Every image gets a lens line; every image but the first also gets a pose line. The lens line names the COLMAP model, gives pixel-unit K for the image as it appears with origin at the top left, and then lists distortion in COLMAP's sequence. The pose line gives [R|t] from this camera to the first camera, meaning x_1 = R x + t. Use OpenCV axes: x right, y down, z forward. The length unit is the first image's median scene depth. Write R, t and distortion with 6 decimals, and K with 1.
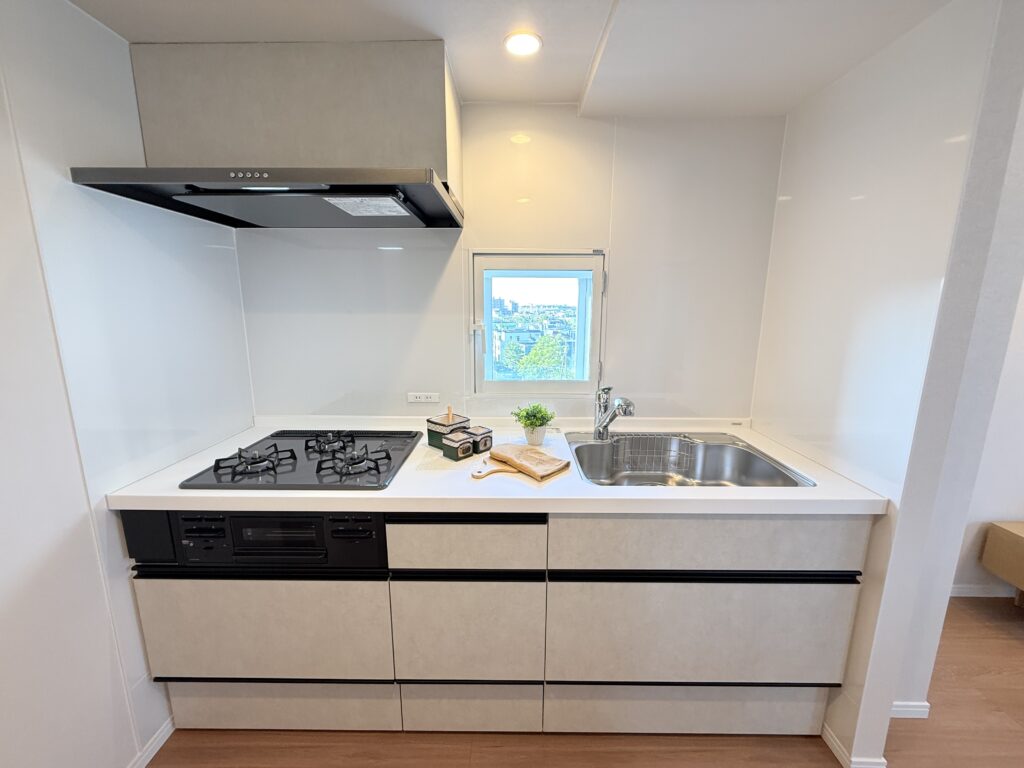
lens RADIAL K [[405.9, 0, 503.5], [0, 405.9, 384.0], [0, 0, 1]] dist [0.008004, 0.001397]
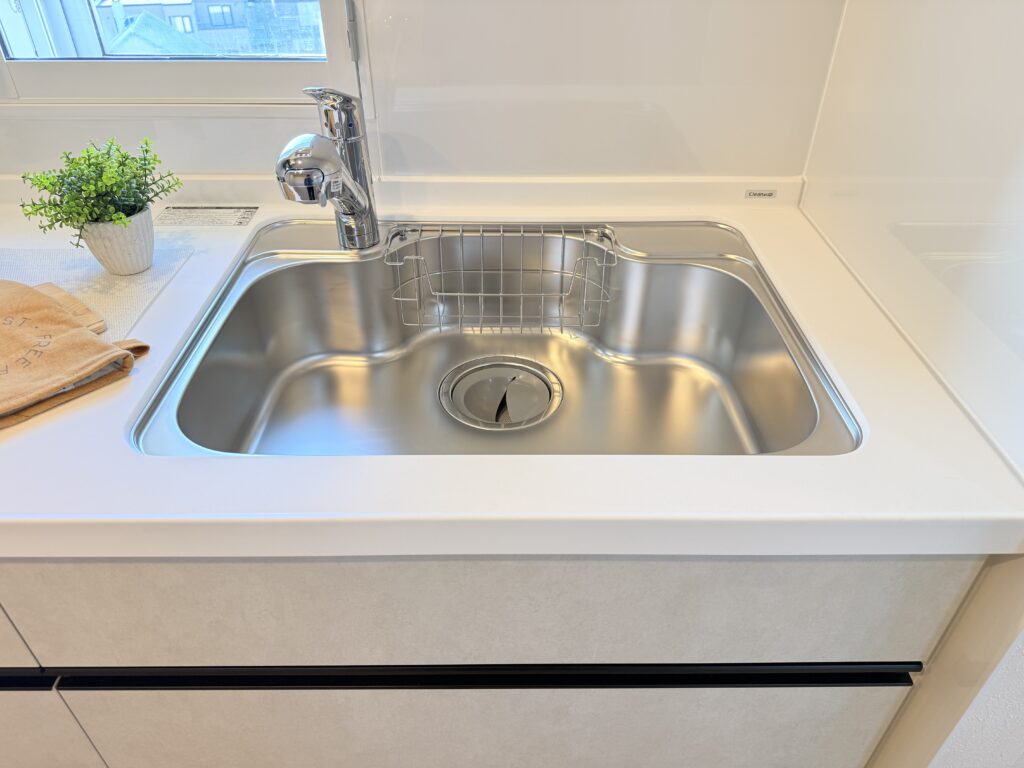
lens RADIAL K [[737.6, 0, 514.3], [0, 737.6, 388.0], [0, 0, 1]] dist [0.013769, -0.014697]
pose [[0.999788, -0.011584, 0.016995, 0.439481], [0.003333, 0.906639, 0.421895, -0.023827], [-0.020296, -0.421749, 0.906485, 0.453618]]
